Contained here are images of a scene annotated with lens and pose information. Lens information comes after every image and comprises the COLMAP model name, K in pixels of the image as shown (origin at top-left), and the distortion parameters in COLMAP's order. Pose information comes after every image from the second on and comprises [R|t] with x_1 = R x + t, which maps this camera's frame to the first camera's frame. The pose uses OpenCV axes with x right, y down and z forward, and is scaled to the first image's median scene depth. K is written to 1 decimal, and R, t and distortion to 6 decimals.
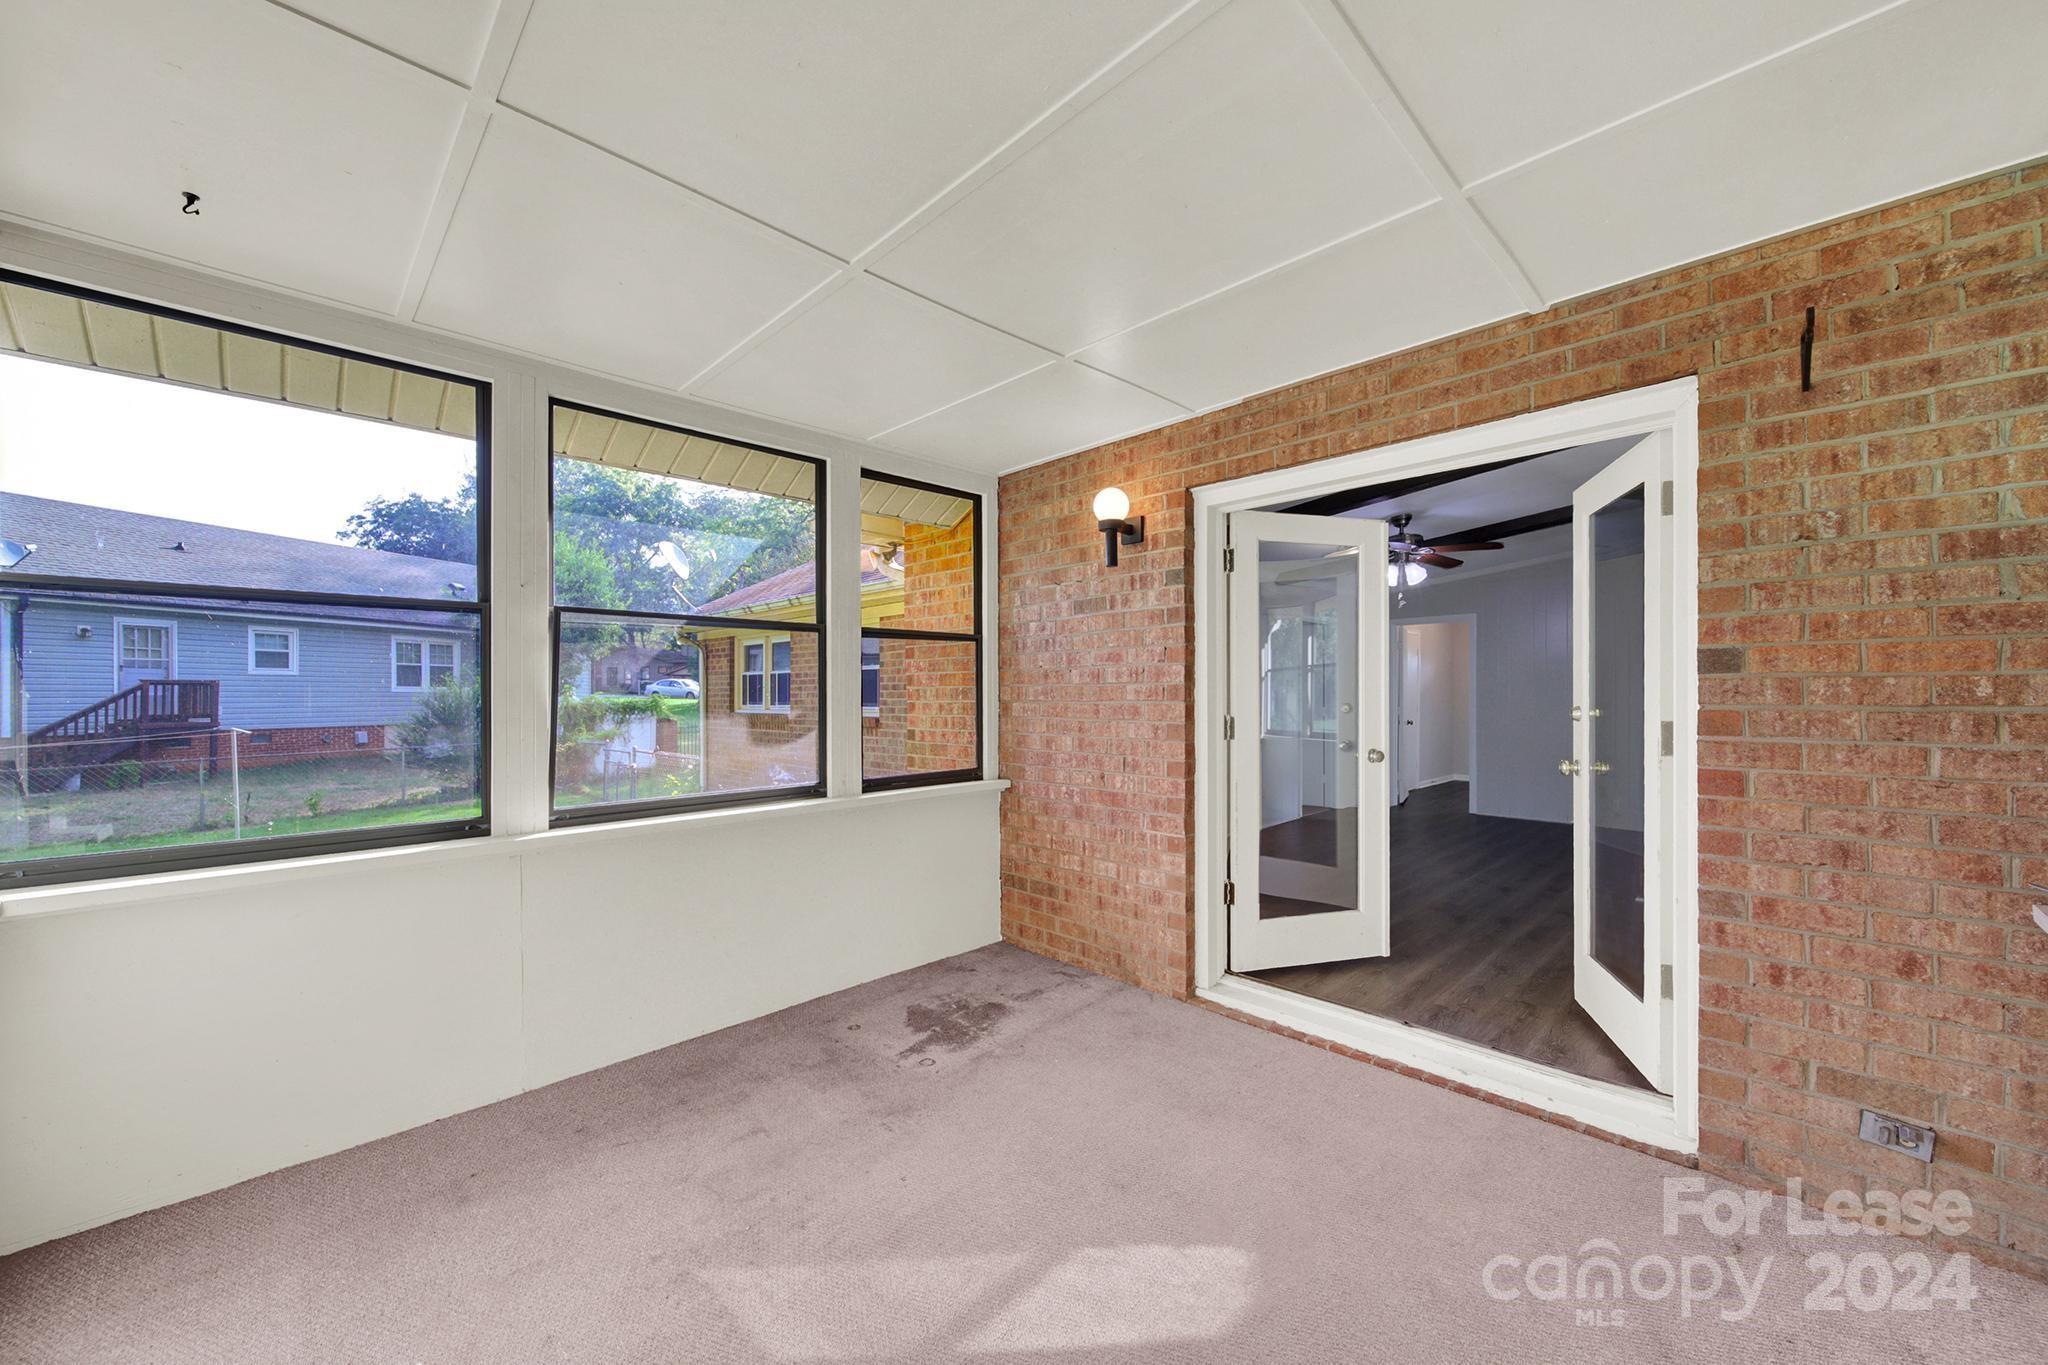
lens RADIAL K [[755.3, 0, 1025.3], [0, 755.3, 670.0], [0, 0, 1]] dist [-0.001787, -0.000169]
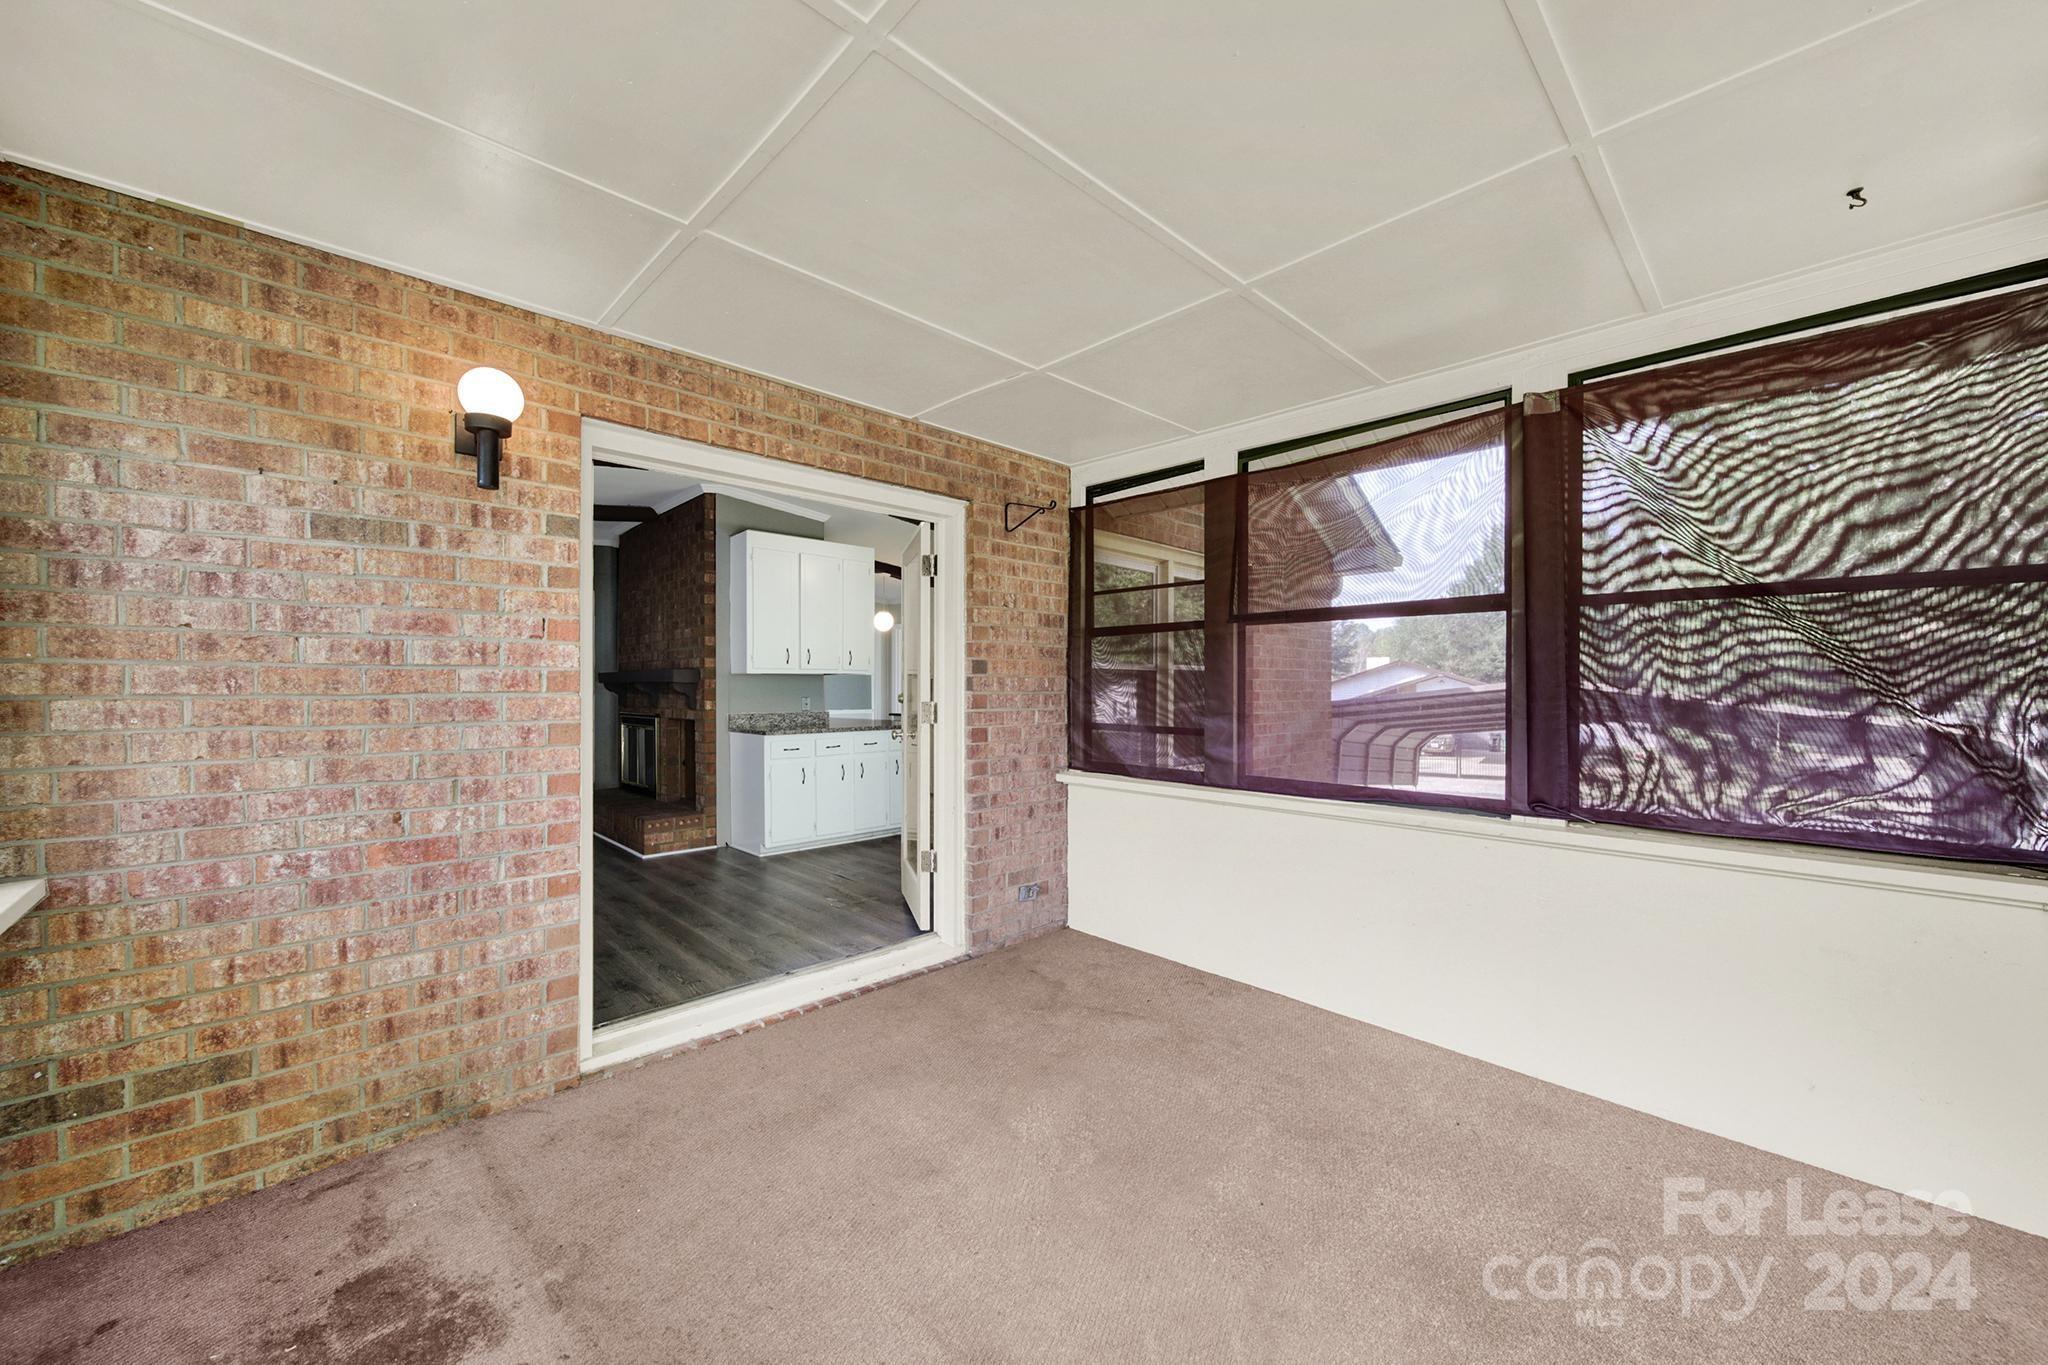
lens RADIAL K [[755.3, 0, 1025.3], [0, 755.3, 670.0], [0, 0, 1]] dist [-0.001787, -0.000169]
pose [[0.022815, 0.029247, 0.999312, -0.527424], [-0.029450, 0.999158, -0.028570, 0.026186], [-0.999306, -0.028778, 0.023657, 0.517863]]
